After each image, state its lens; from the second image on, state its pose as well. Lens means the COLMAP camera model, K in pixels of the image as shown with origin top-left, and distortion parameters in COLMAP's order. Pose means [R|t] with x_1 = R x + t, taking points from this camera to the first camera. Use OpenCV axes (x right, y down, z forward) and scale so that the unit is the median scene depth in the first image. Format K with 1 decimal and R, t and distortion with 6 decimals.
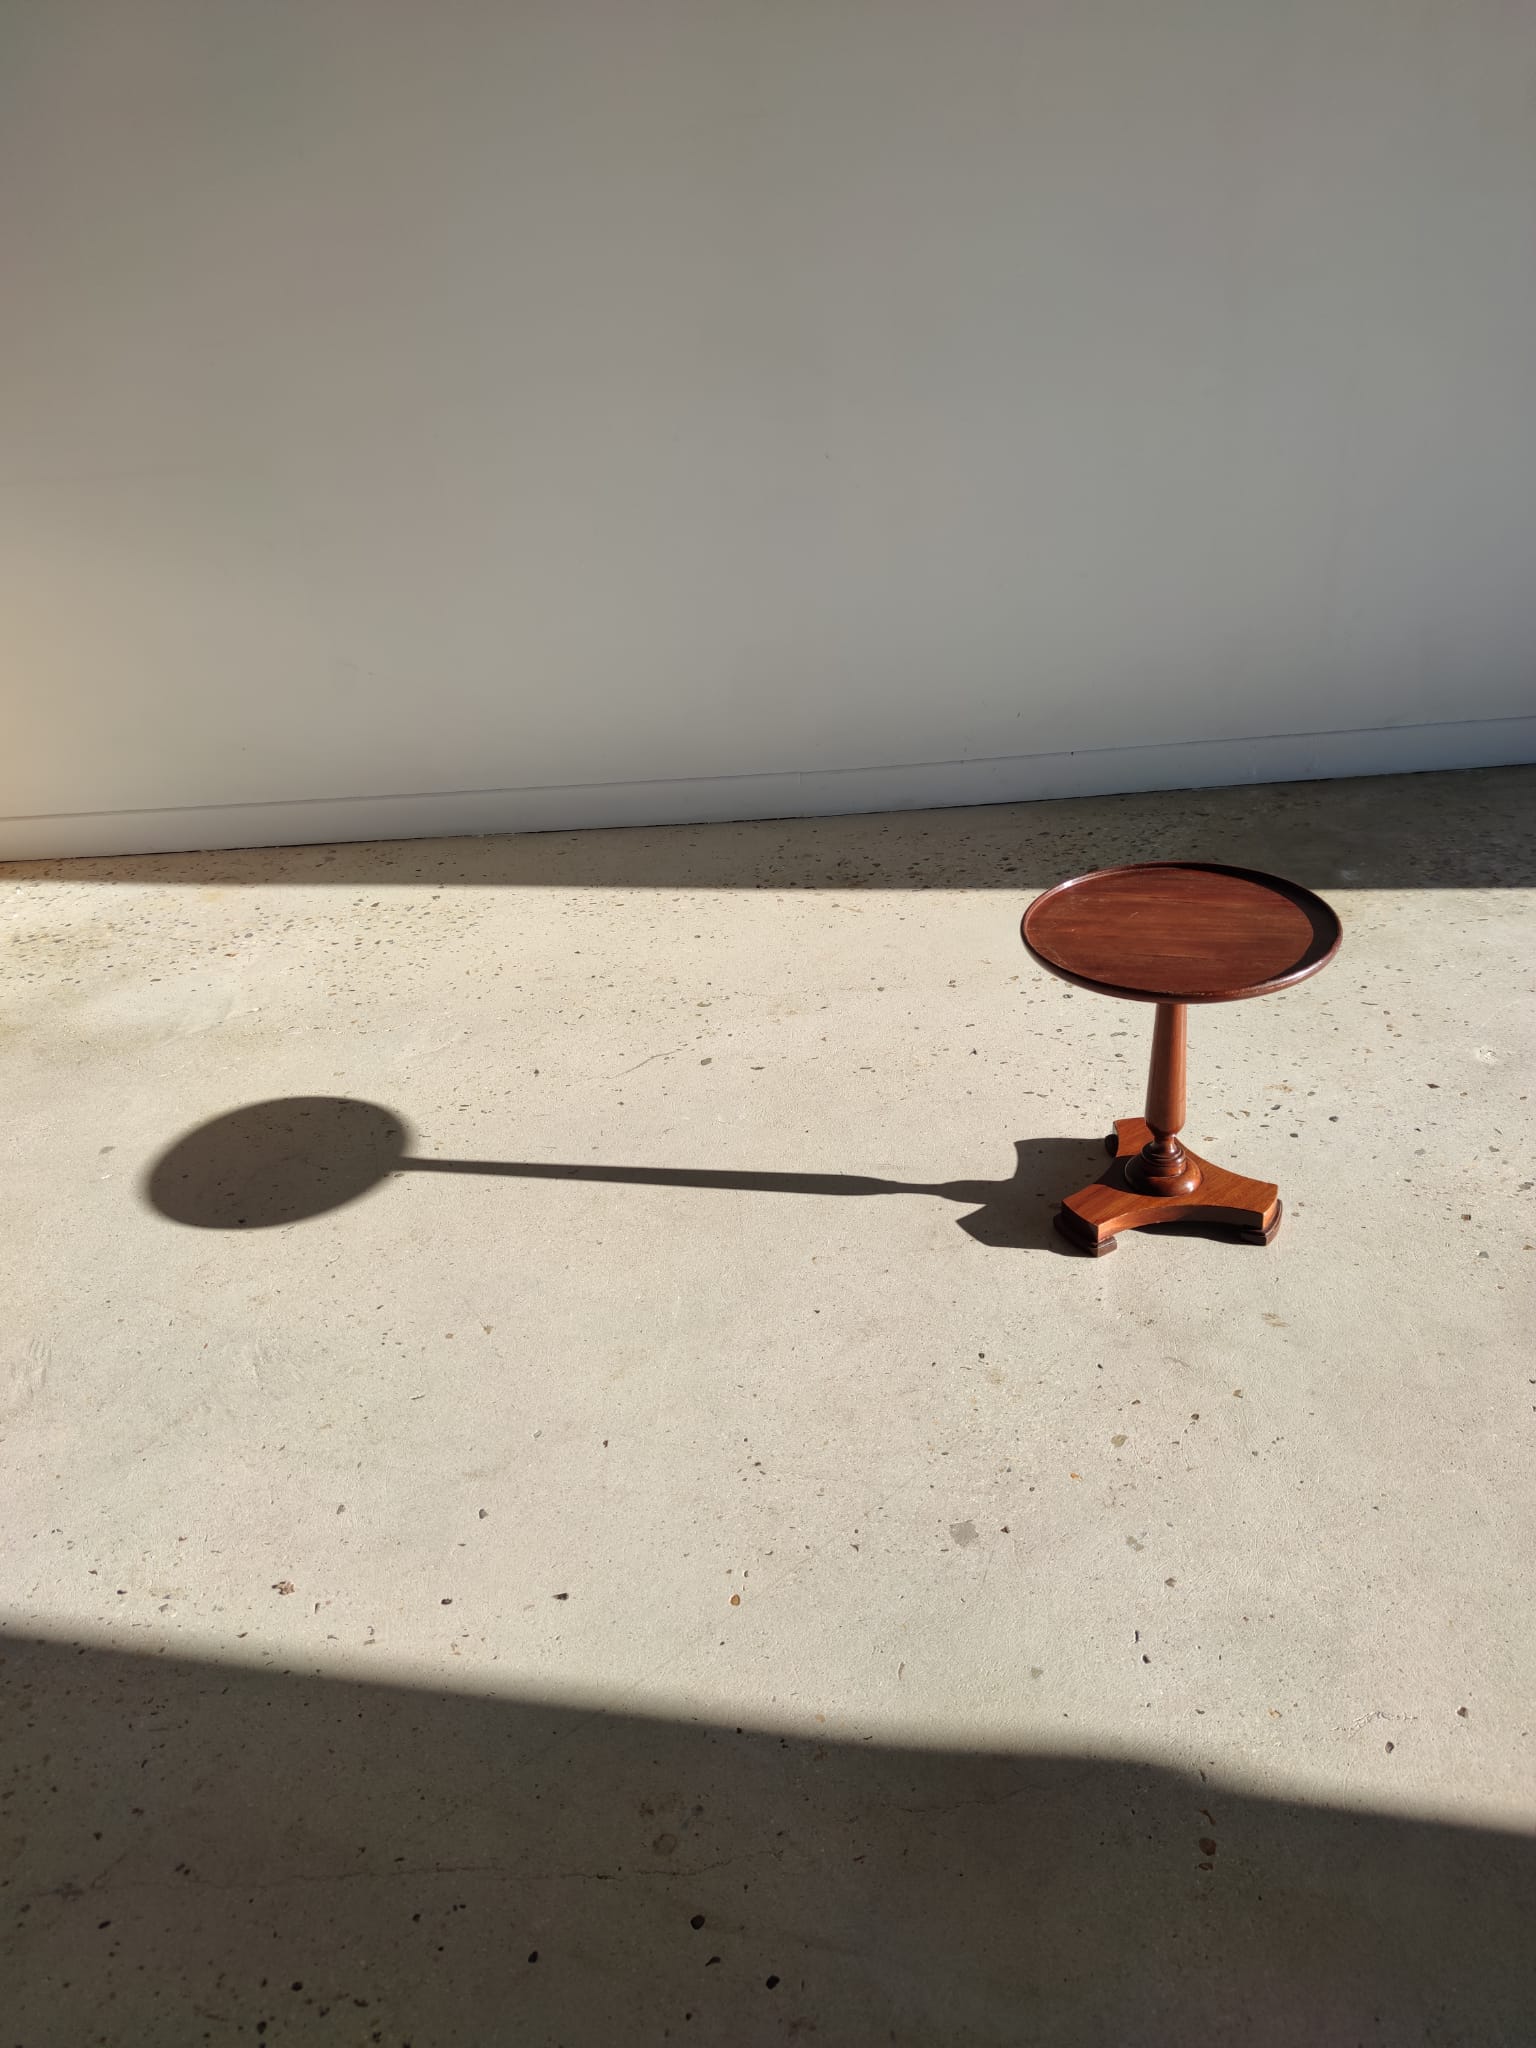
lens RADIAL K [[1459.6, 0, 783.3], [0, 1459.6, 1047.5], [0, 0, 1]] dist [0.067315, -0.058330]
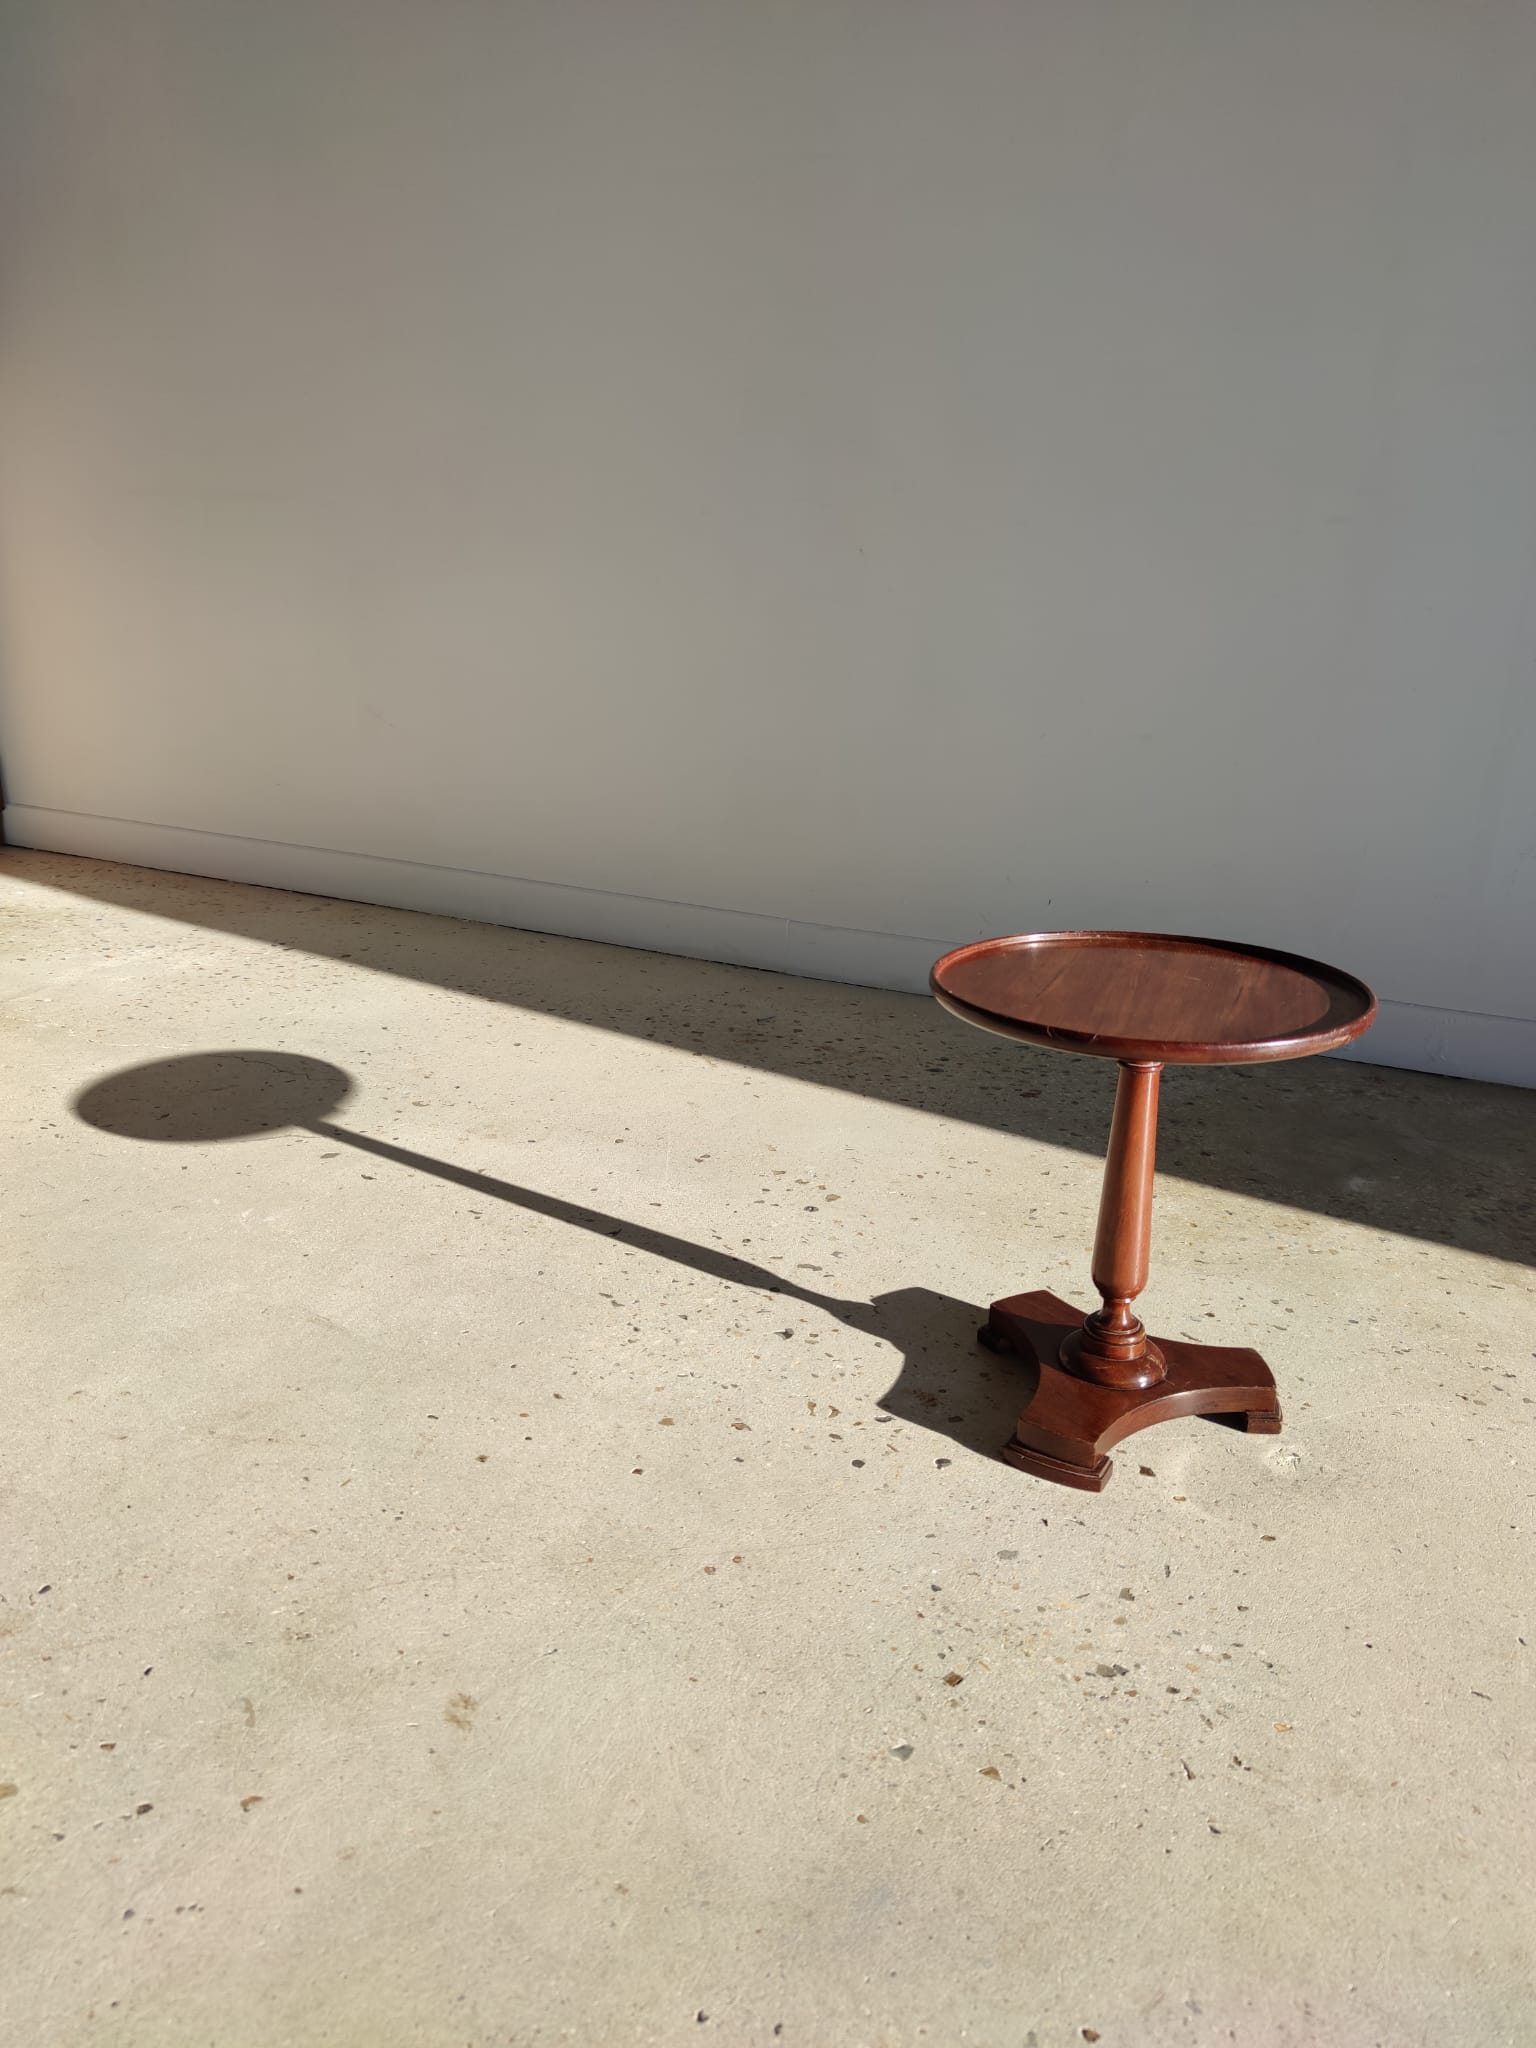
lens RADIAL K [[1460.3, 0, 771.1], [0, 1460.3, 1048.1], [0, 0, 1]] dist [0.058544, -0.046428]
pose [[0.905886, 0.233025, -0.353653, 0.562710], [-0.293407, 0.947479, -0.127262, -0.018322], [0.305424, 0.219049, 0.926679, 0.438730]]
